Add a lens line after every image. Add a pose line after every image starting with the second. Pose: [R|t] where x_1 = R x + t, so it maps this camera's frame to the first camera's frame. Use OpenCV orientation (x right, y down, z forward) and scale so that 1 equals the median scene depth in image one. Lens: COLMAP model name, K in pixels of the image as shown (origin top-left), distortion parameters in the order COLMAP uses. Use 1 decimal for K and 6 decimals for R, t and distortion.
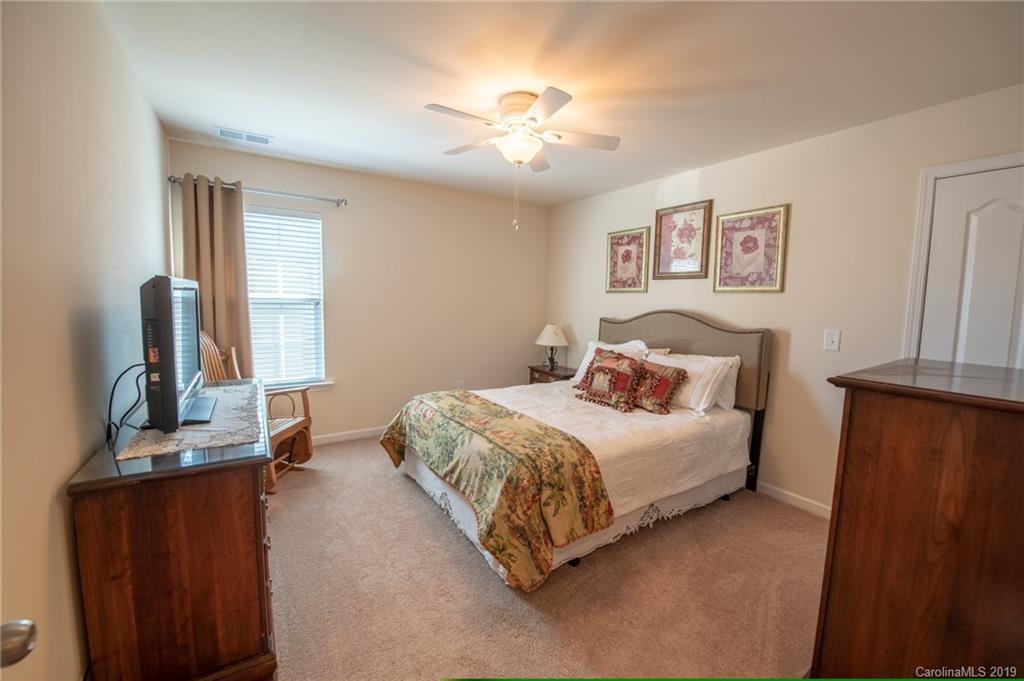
lens RADIAL K [[417.0, 0, 518.0], [0, 417.0, 339.8], [0, 0, 1]] dist [-0.010178, -0.000225]
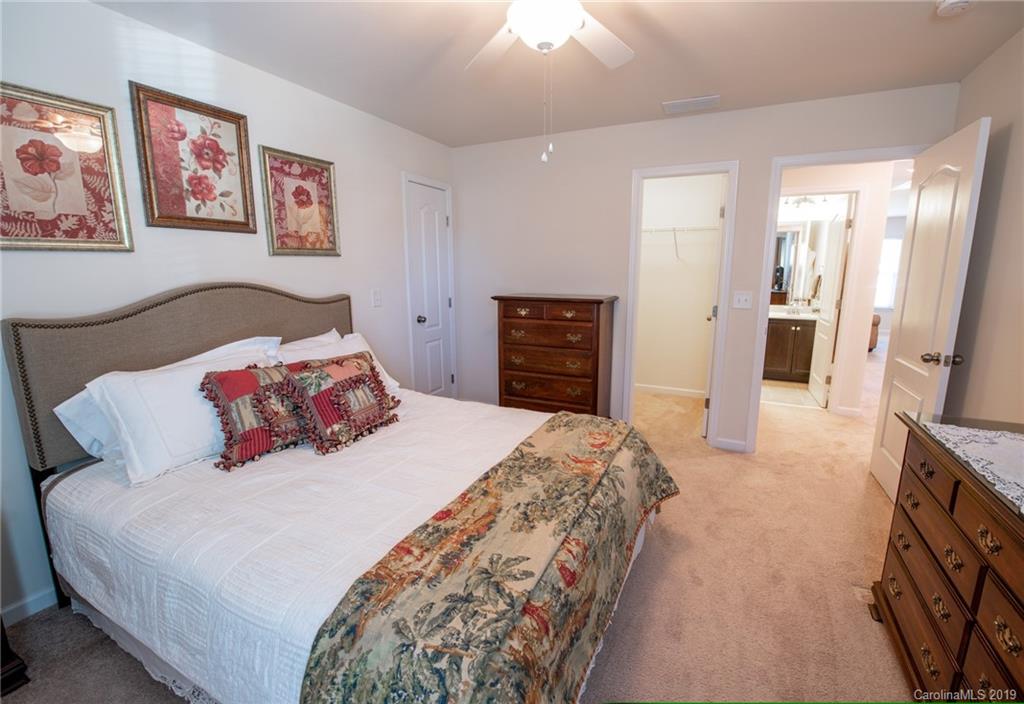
lens RADIAL K [[465.3, 0, 515.8], [0, 465.3, 348.9], [0, 0, 1]] dist [0.001338, -0.000526]
pose [[-0.518566, -0.176492, 0.836624, -0.480647], [0.071529, 0.966080, 0.248138, -0.129645], [-0.852040, 0.188519, -0.488352, 1.096176]]
